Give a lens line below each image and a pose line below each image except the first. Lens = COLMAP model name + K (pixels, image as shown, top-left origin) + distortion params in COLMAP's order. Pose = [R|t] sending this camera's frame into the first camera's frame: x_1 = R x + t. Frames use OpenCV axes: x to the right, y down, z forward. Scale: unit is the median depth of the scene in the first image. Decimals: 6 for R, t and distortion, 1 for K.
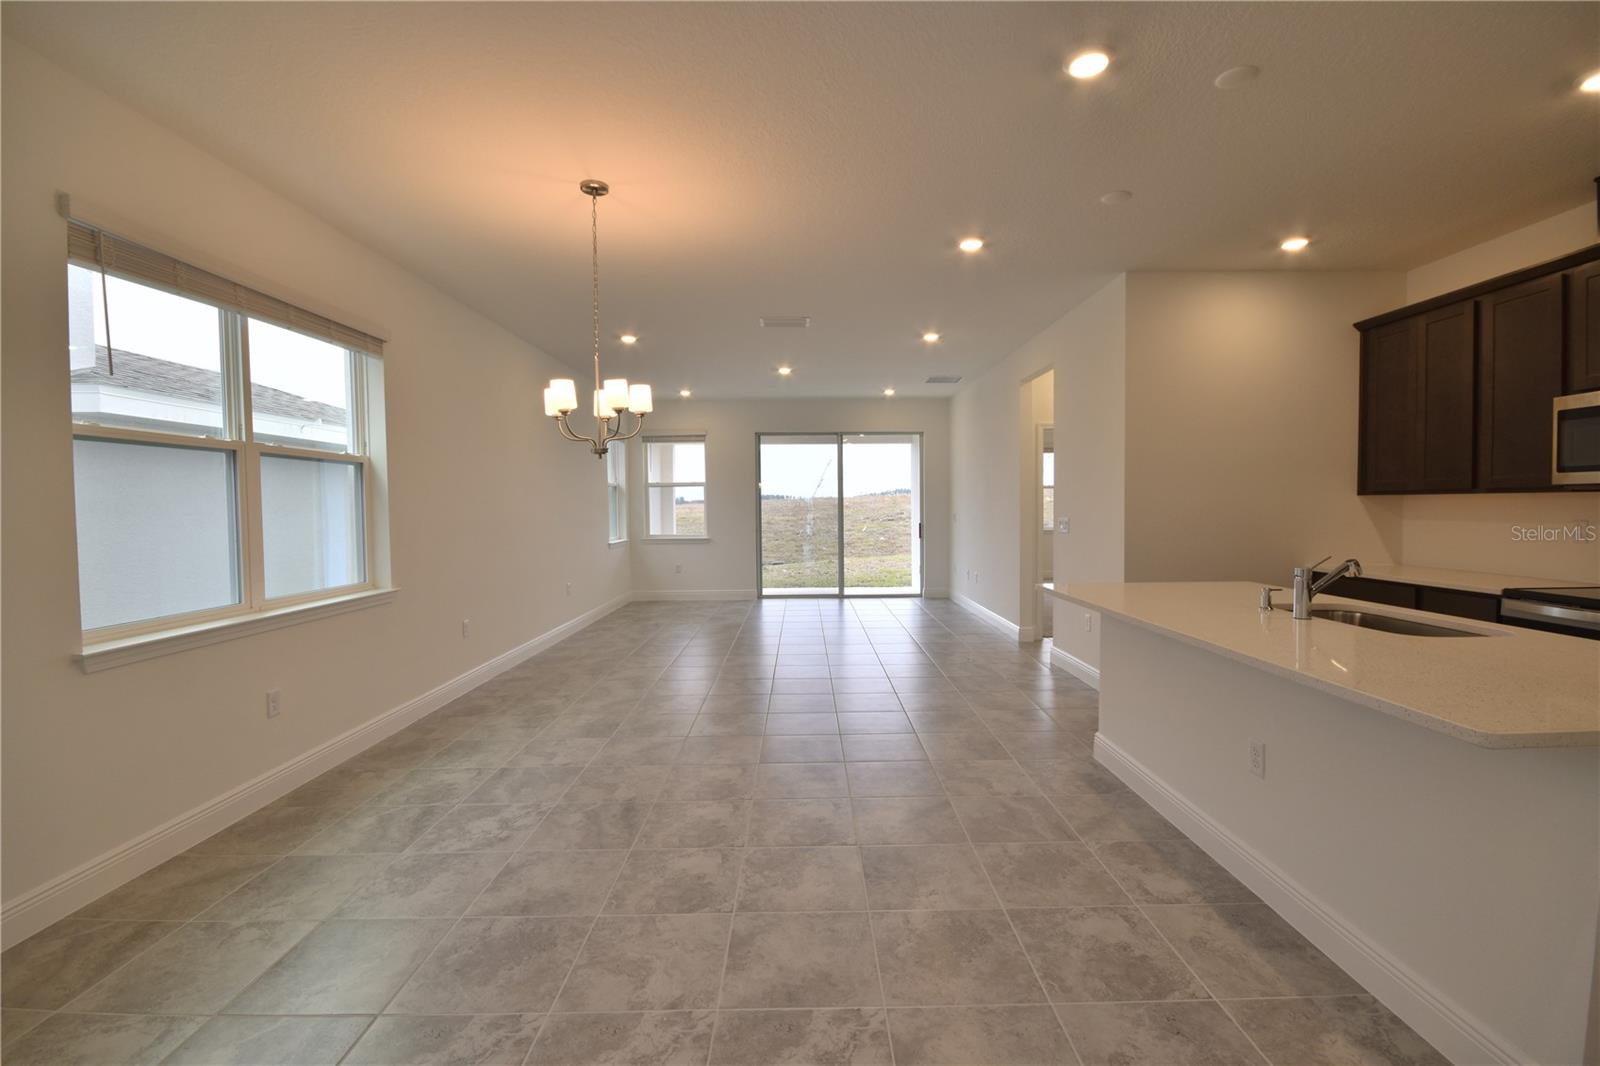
lens RADIAL K [[701.3, 0, 812.4], [0, 701.3, 529.9], [0, 0, 1]] dist [0.005906, -0.010791]
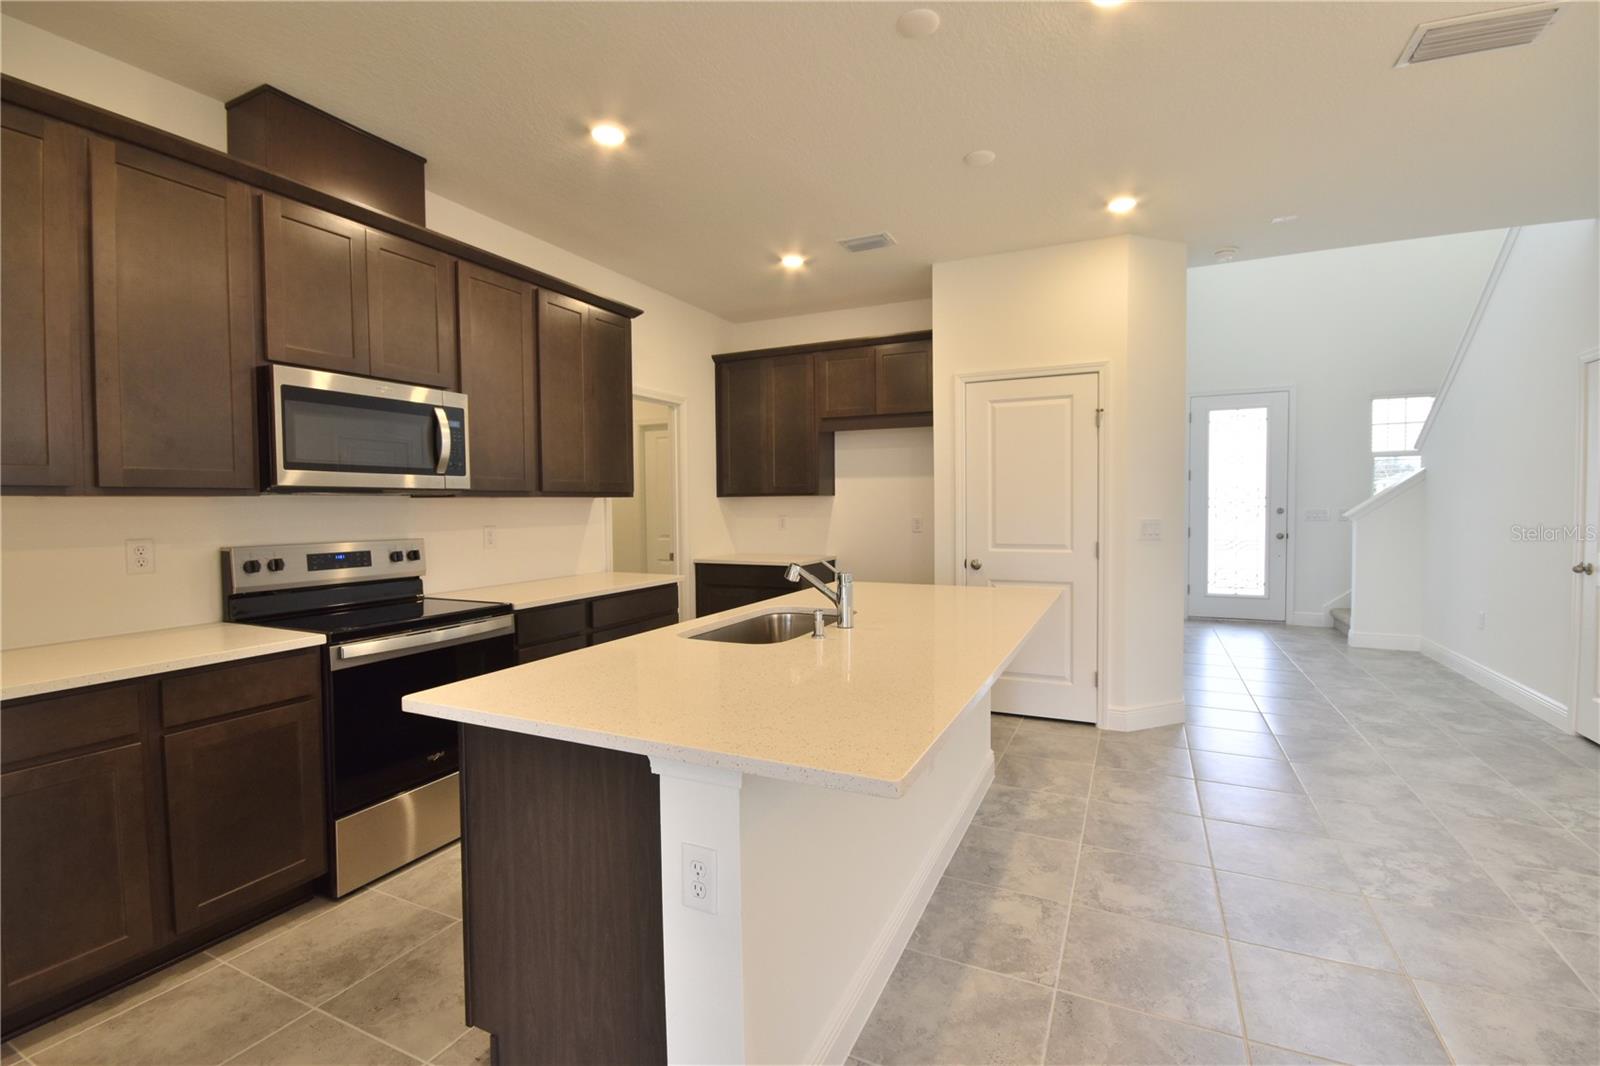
lens RADIAL K [[701.3, 0, 807.9], [0, 701.3, 527.9], [0, 0, 1]] dist [0.005906, -0.010791]
pose [[-0.898249, 0.000427, 0.439488, 0.187406], [0.030266, 0.997686, 0.060890, -0.036640], [-0.438444, 0.067996, -0.896183, 1.053986]]
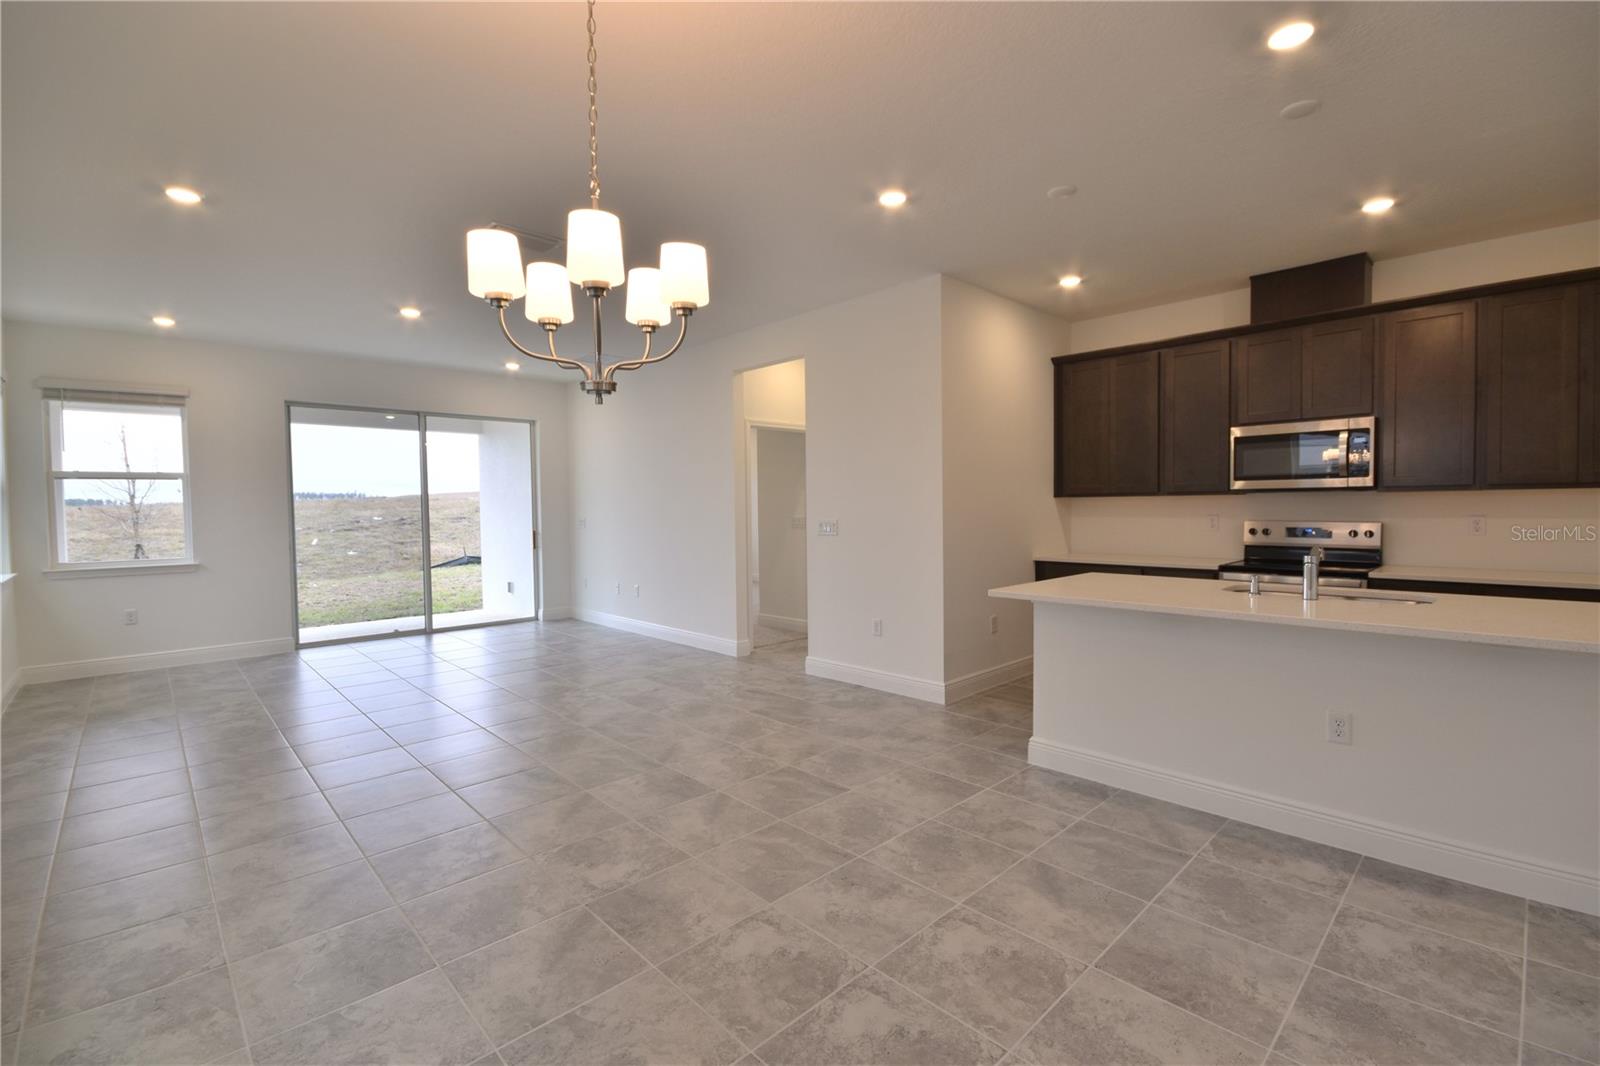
lens RADIAL K [[701.3, 0, 812.9], [0, 701.3, 527.2], [0, 0, 1]] dist [0.005906, -0.010791]
pose [[0.728181, -0.020750, 0.685071, -0.393117], [0.029104, 0.999576, -0.000659, -0.009122], [-0.684767, 0.020418, 0.728476, 0.406275]]
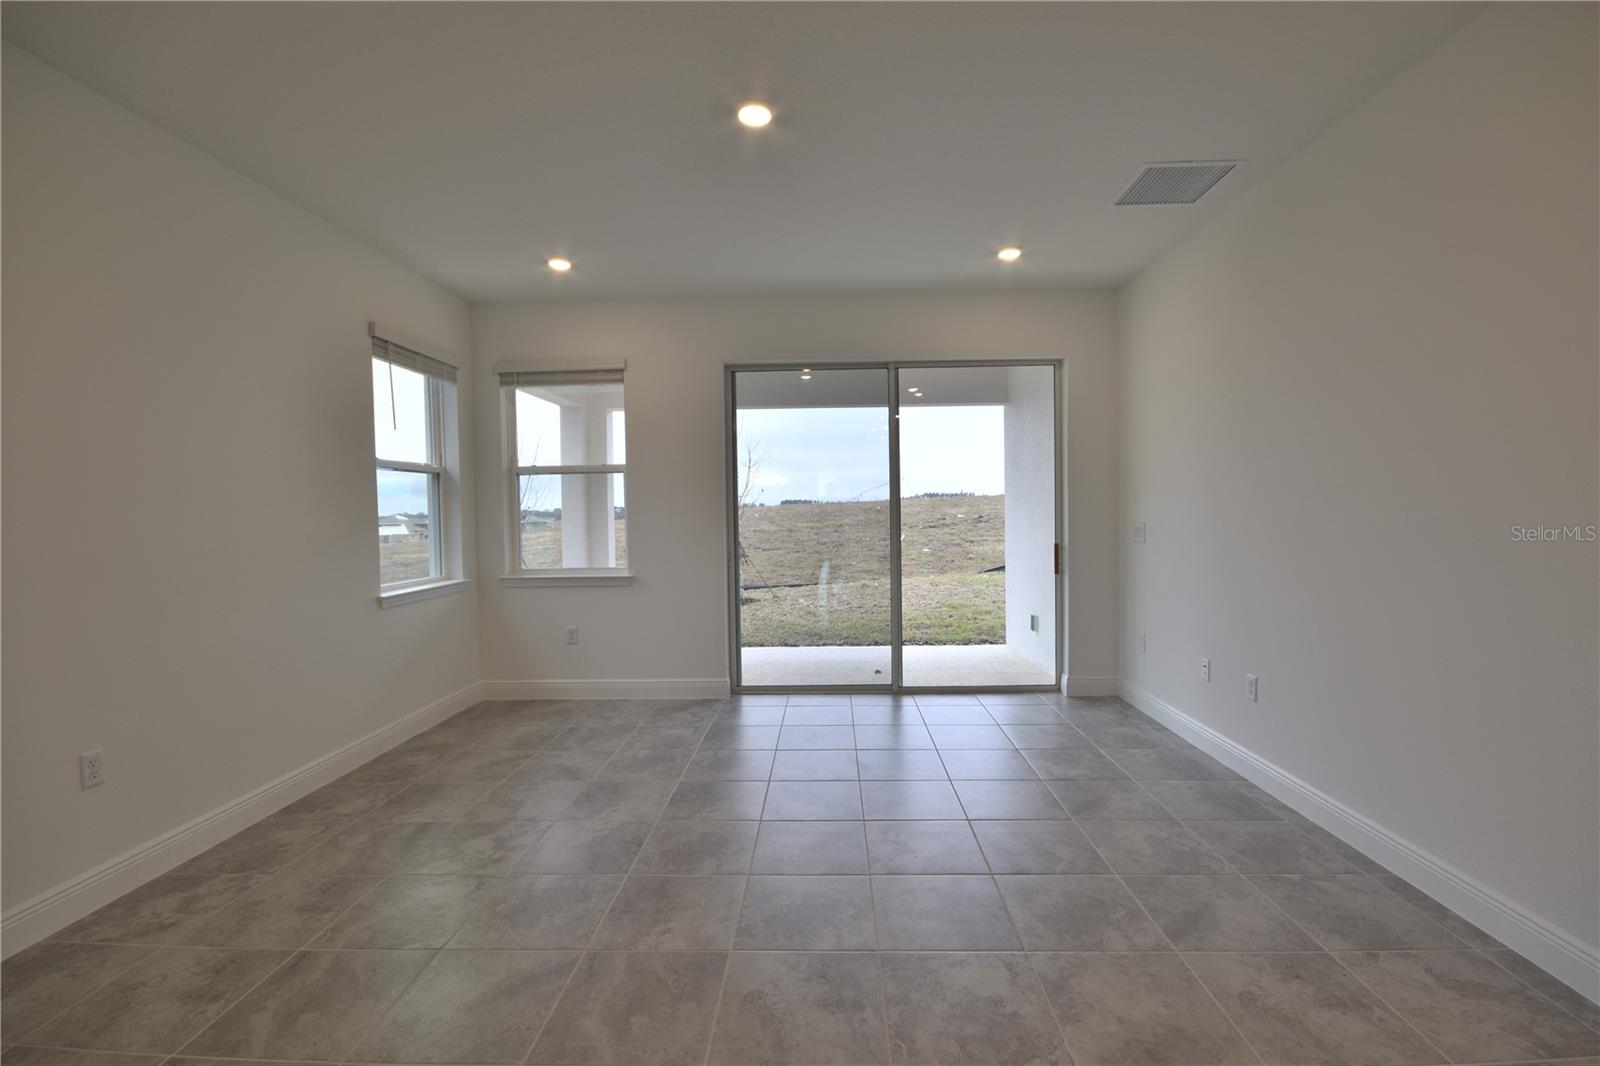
lens RADIAL K [[701.3, 0, 812.6], [0, 701.3, 529.2], [0, 0, 1]] dist [0.005906, -0.010791]
pose [[0.999210, -0.004099, -0.039534, 0.001877], [0.003794, 0.999962, -0.007806, -0.038174], [0.039565, 0.007650, 0.999188, 1.140215]]
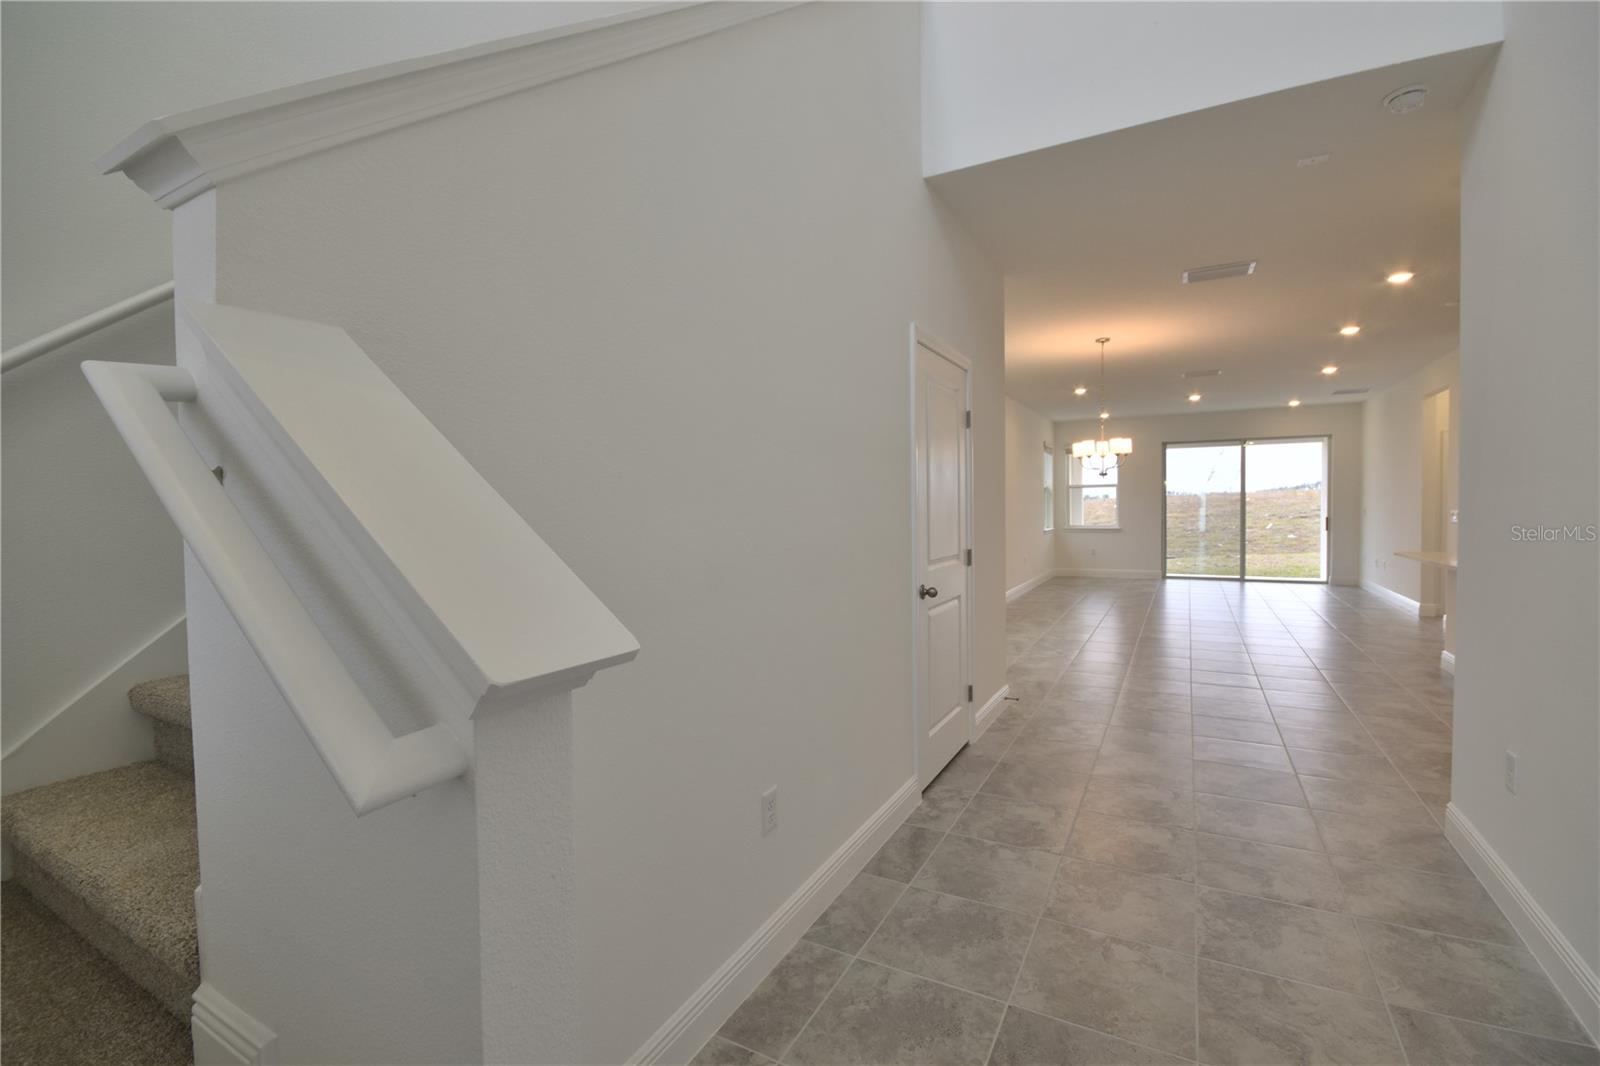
lens RADIAL K [[701.3, 0, 811.1], [0, 701.3, 531.2], [0, 0, 1]] dist [0.005906, -0.010791]
pose [[0.874589, 0.014092, -0.484661, -0.048561], [-0.011302, 0.999898, 0.008680, 0.028277], [0.484734, -0.002114, 0.874659, -0.815705]]
